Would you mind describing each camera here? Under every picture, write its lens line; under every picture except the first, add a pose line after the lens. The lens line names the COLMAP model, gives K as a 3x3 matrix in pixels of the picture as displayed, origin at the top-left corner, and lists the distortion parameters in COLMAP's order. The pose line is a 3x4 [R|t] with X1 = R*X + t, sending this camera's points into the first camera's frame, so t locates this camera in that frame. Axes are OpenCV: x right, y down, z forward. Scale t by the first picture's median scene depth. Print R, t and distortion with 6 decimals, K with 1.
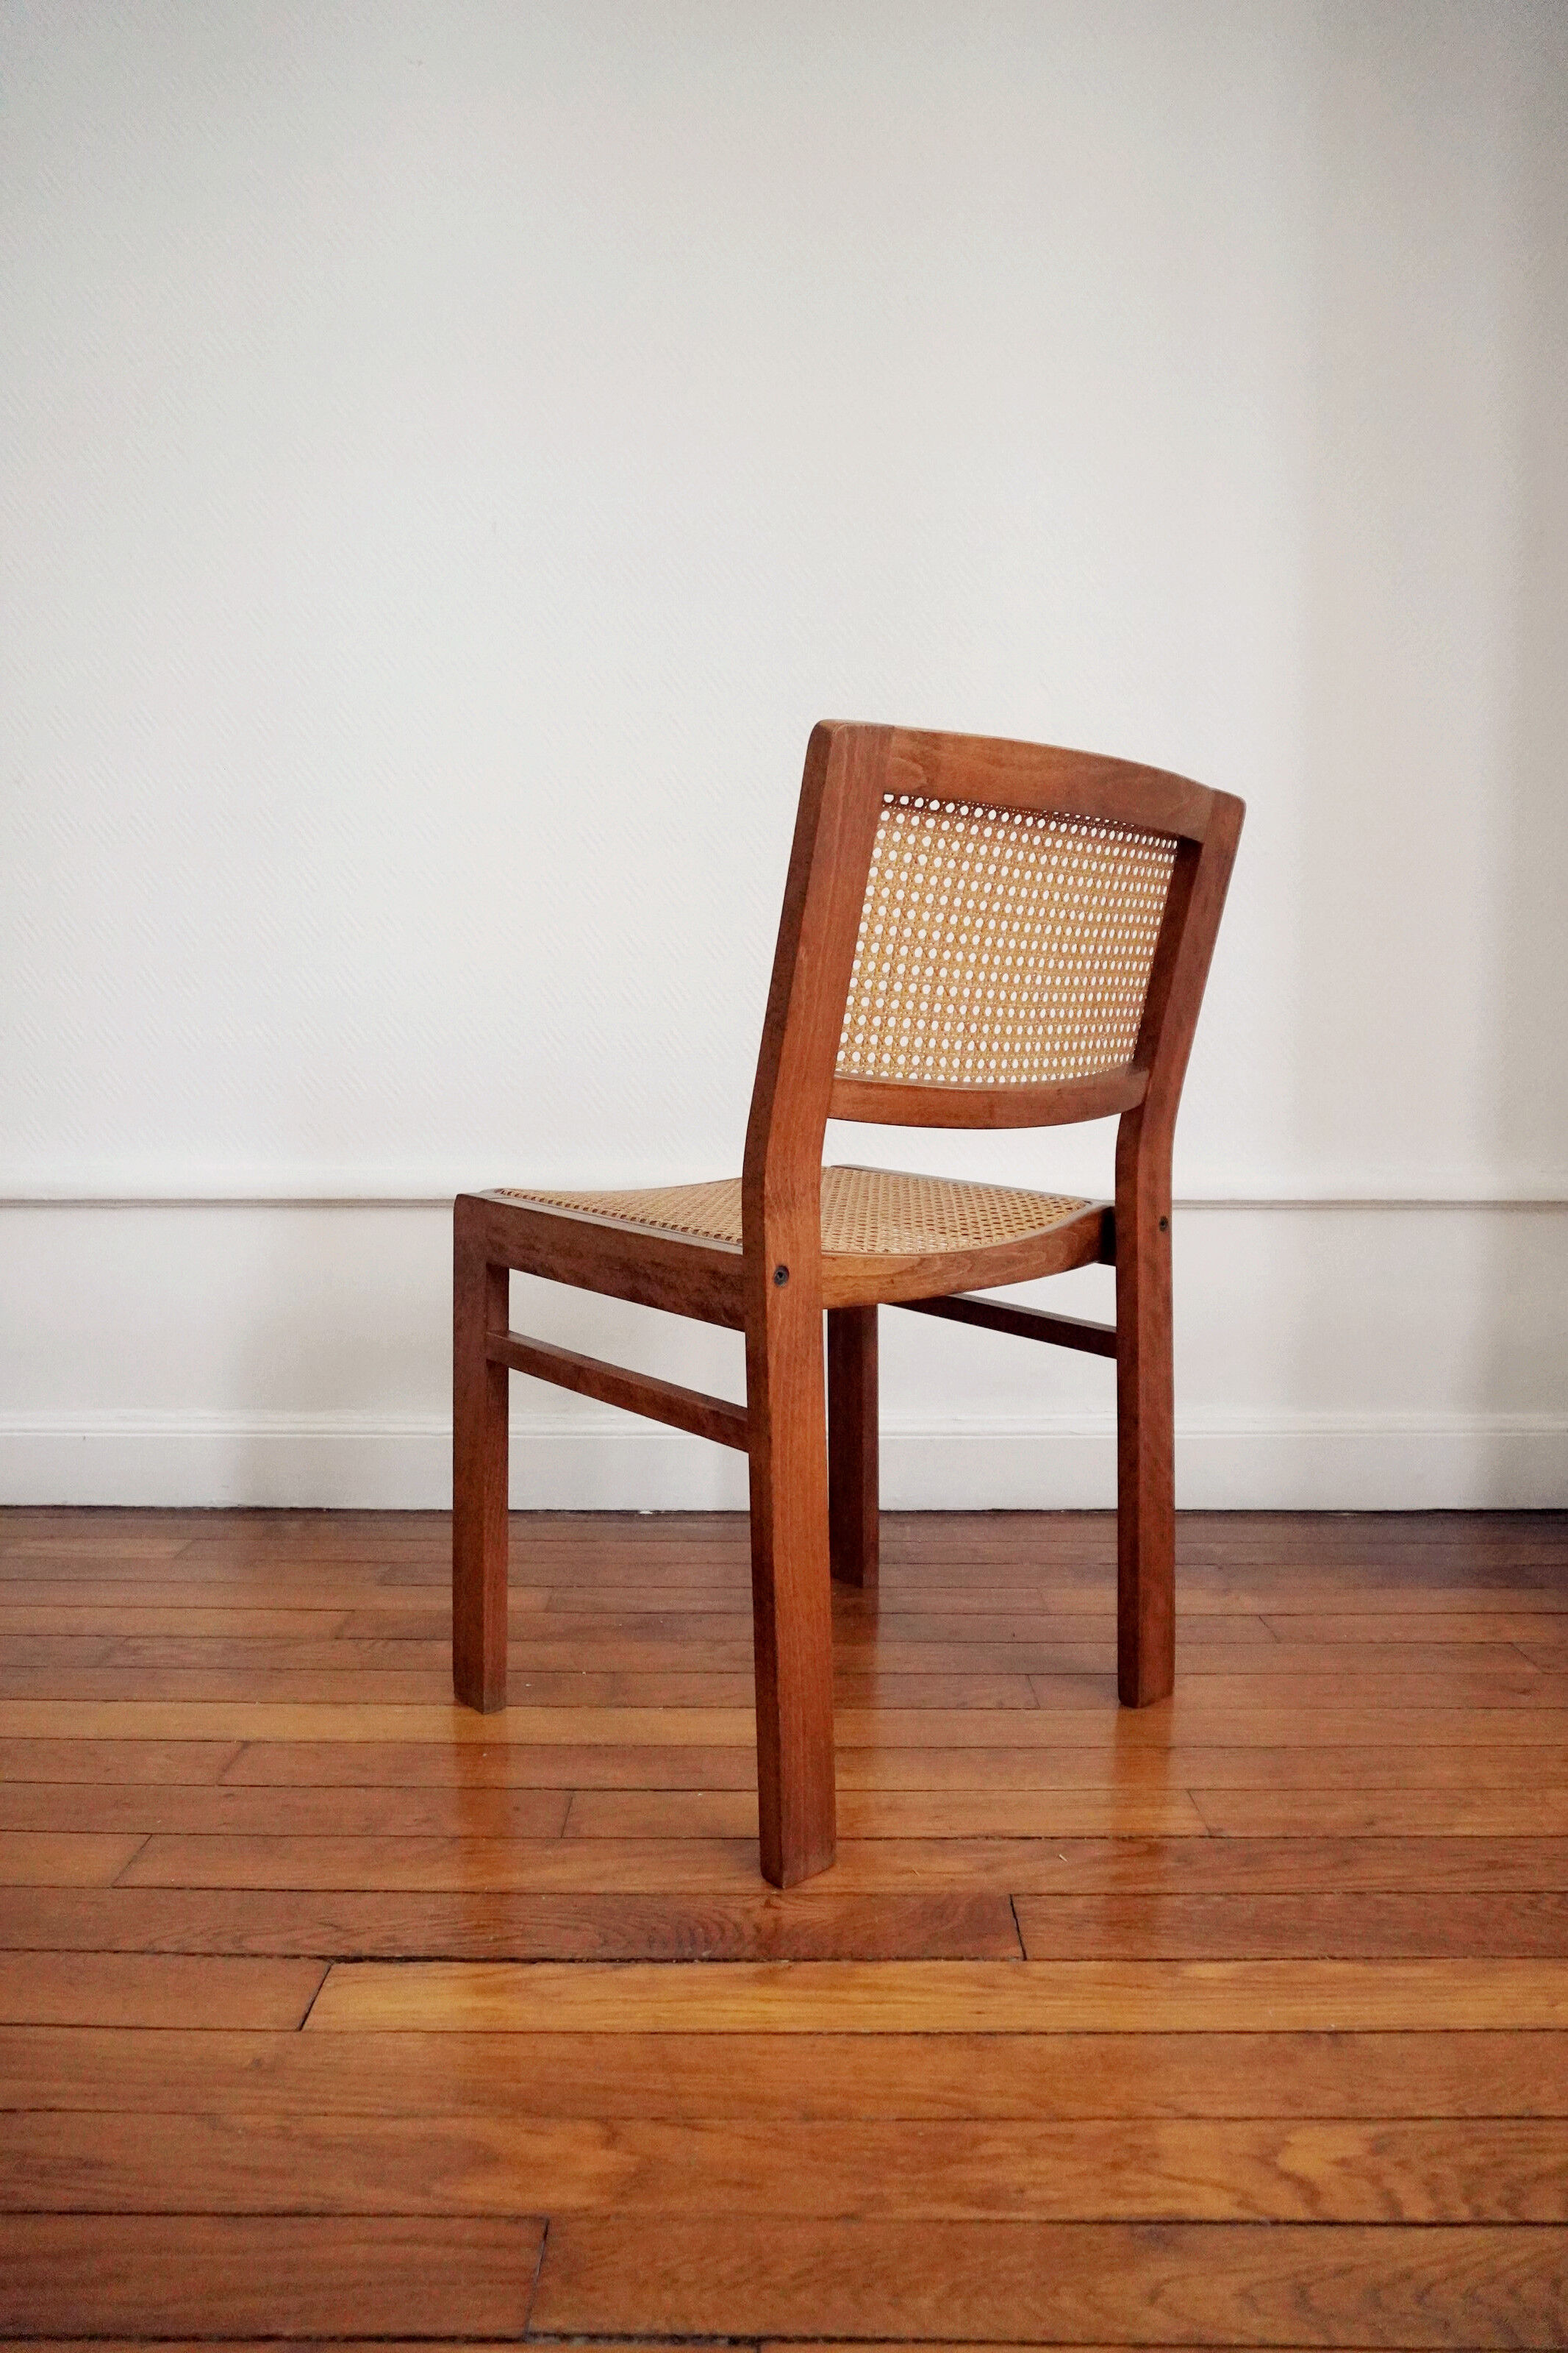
lens RADIAL K [[1557.3, 0, 775.0], [0, 1557.3, 1167.1], [0, 0, 1]] dist [-0.035132, 0.026743]
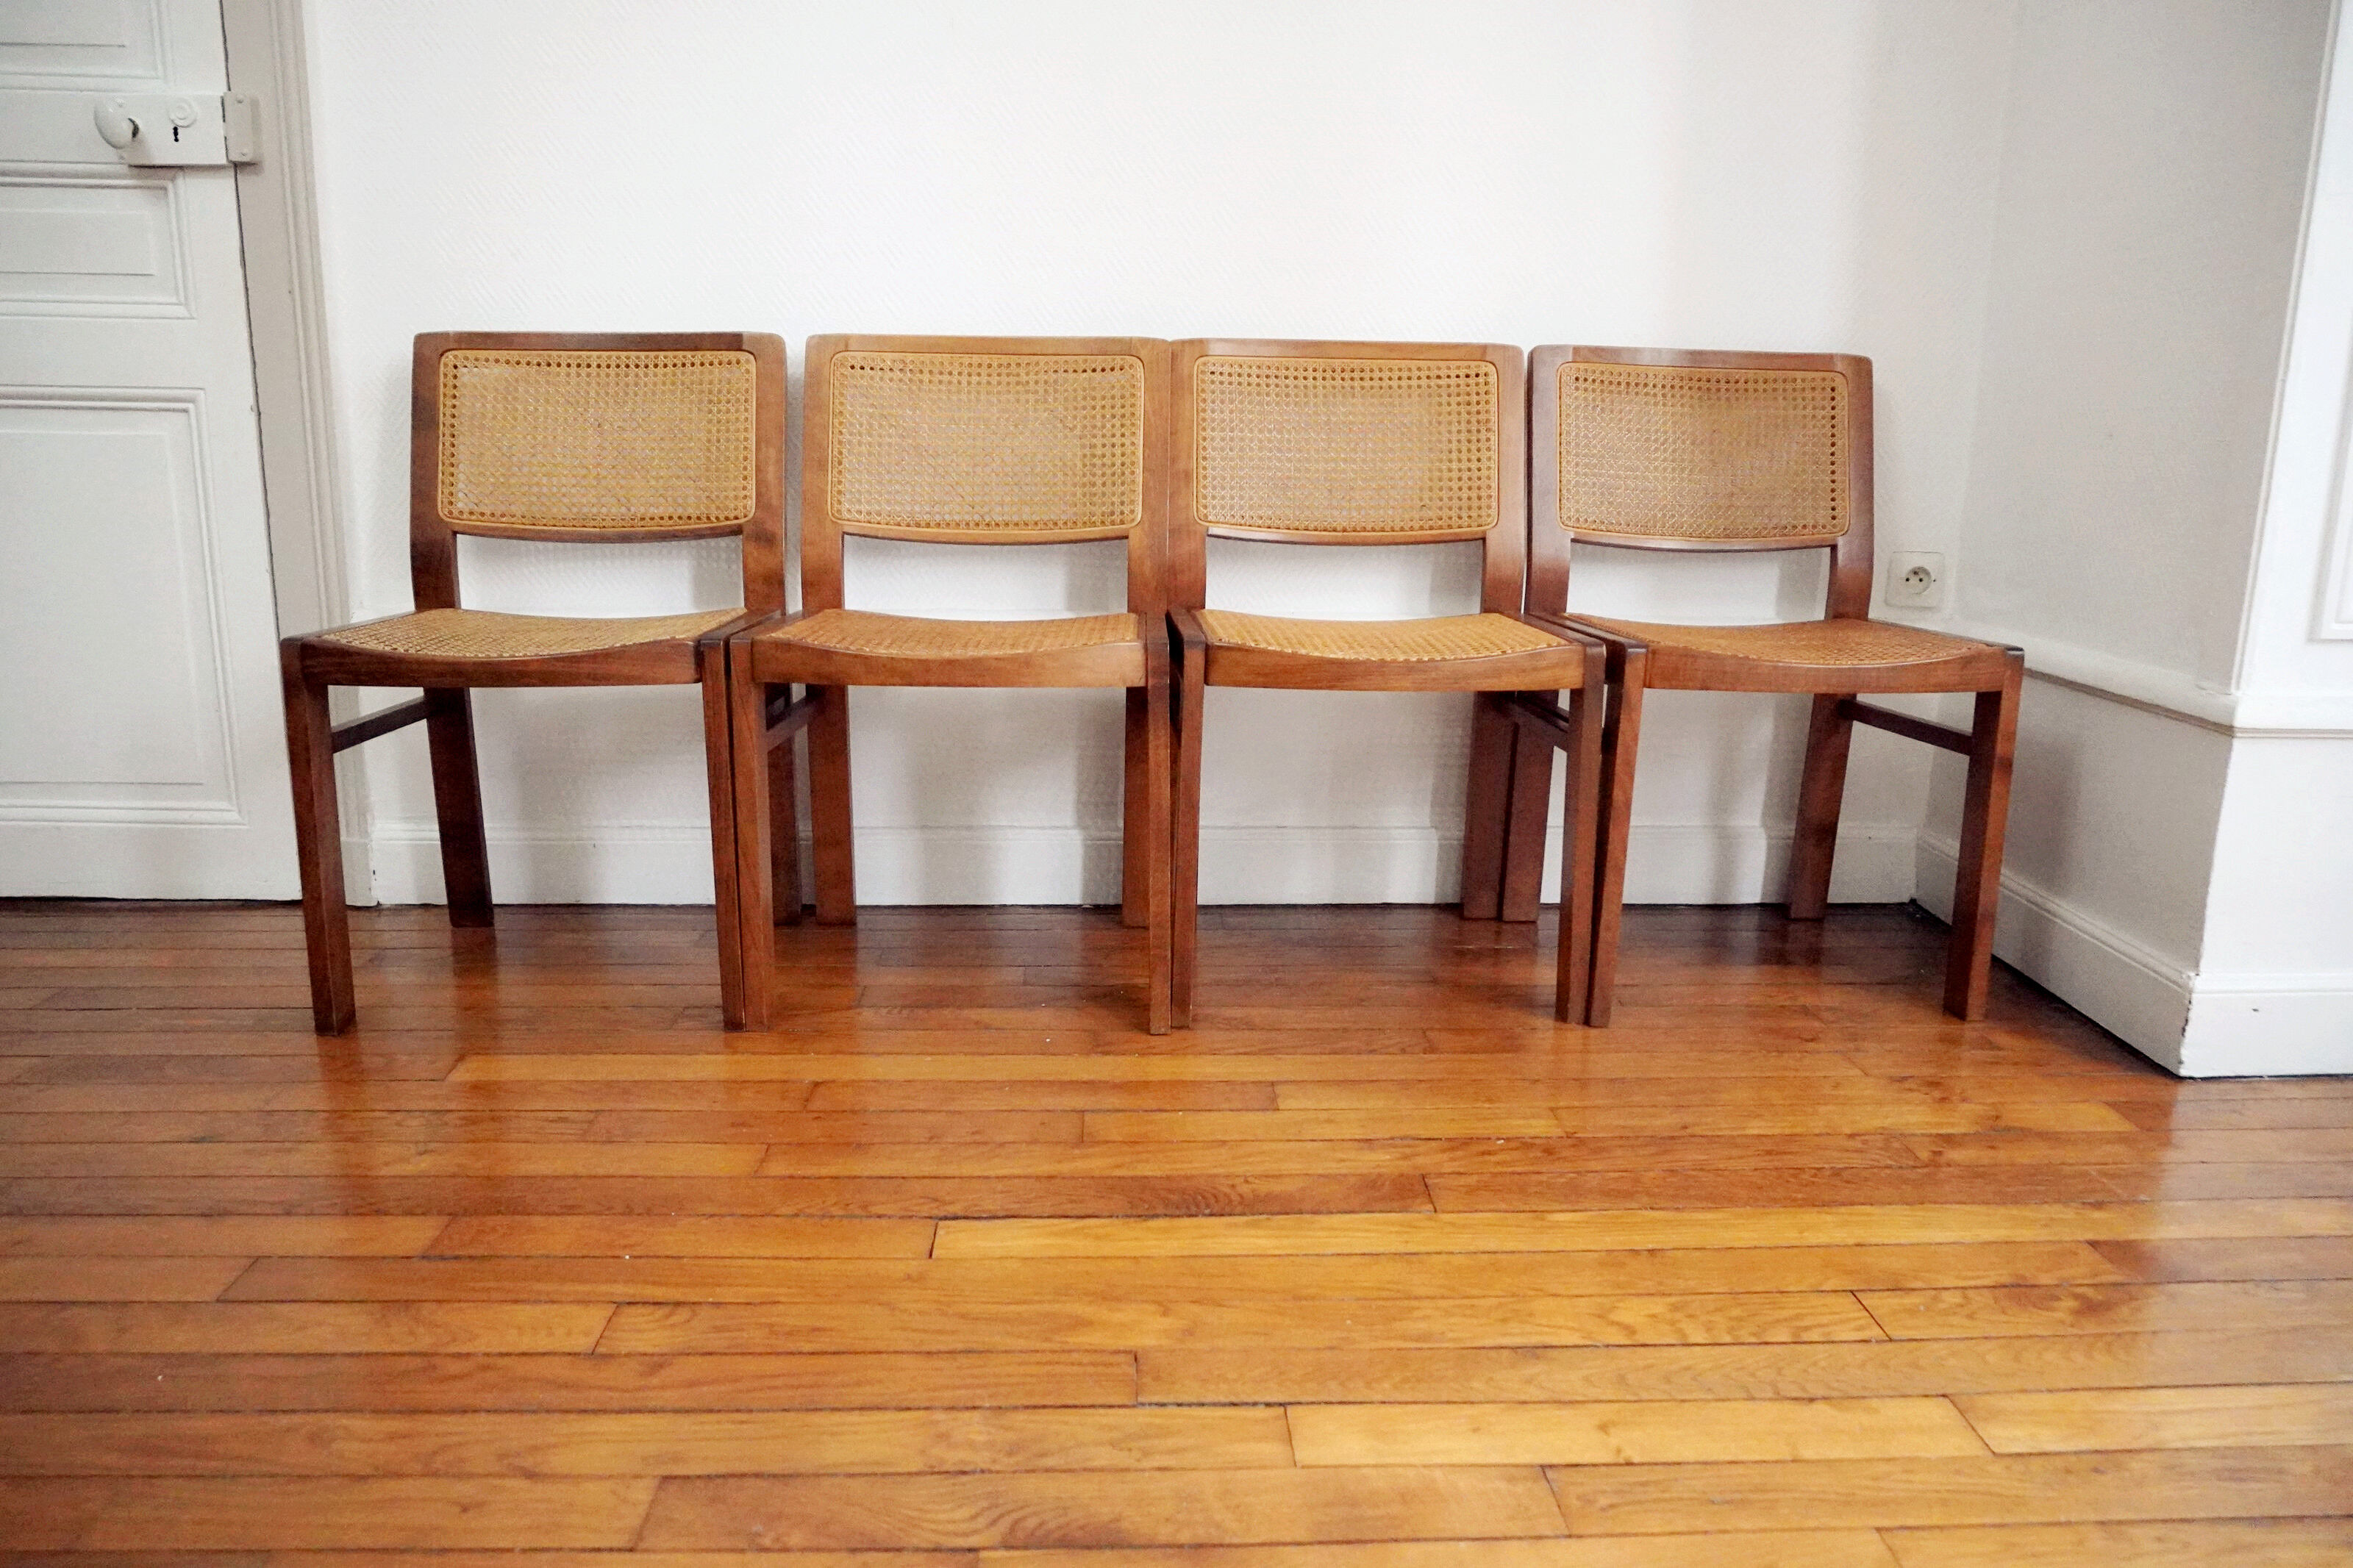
lens RADIAL K [[1654.3, 0, 1174.9], [0, 1654.3, 807.8], [0, 0, 1]] dist [-0.029825, 0.012649]
pose [[0.999023, -0.000768, 0.044178, -0.128902], [-0.005866, 0.988696, 0.149820, -0.066226], [-0.043794, -0.149932, 0.987726, -0.379233]]
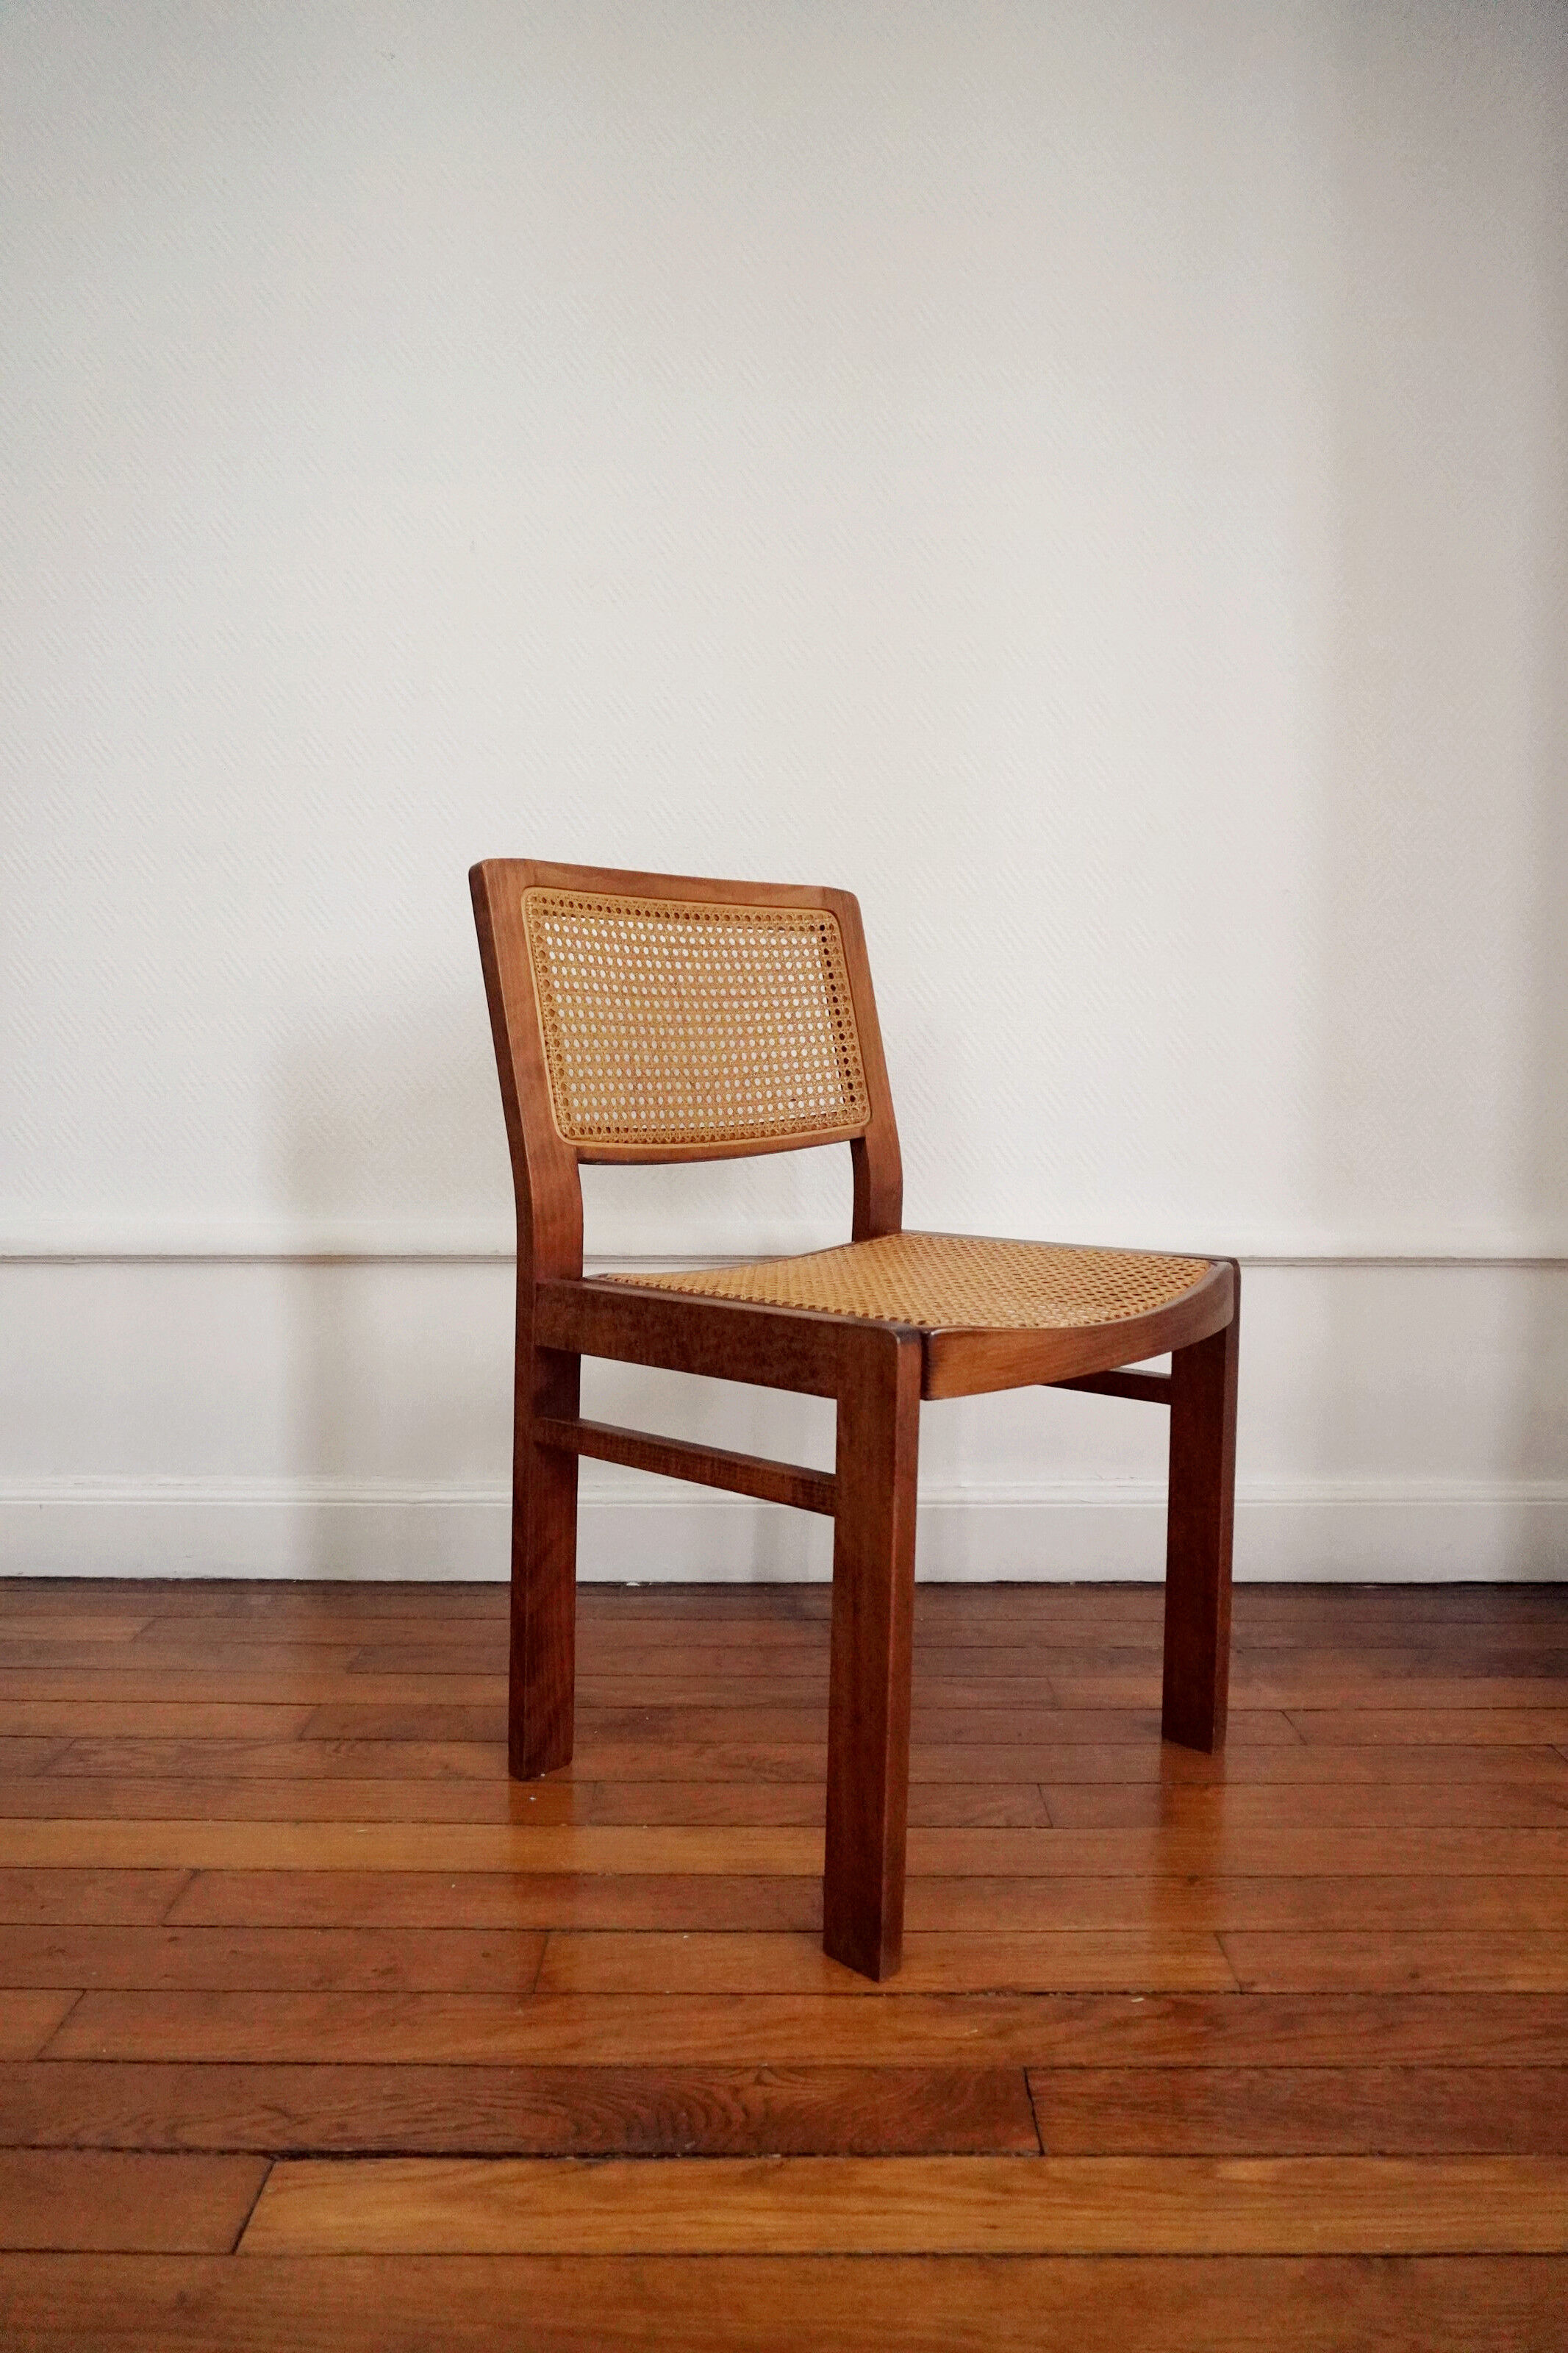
lens RADIAL K [[1557.3, 0, 777.7], [0, 1557.3, 1162.2], [0, 0, 1]] dist [-0.035132, 0.026743]
pose [[0.999993, 0.001954, 0.003268, 0.002804], [-0.001946, 0.999996, -0.002266, -0.060641], [-0.003273, 0.002260, 0.999992, 0.089321]]
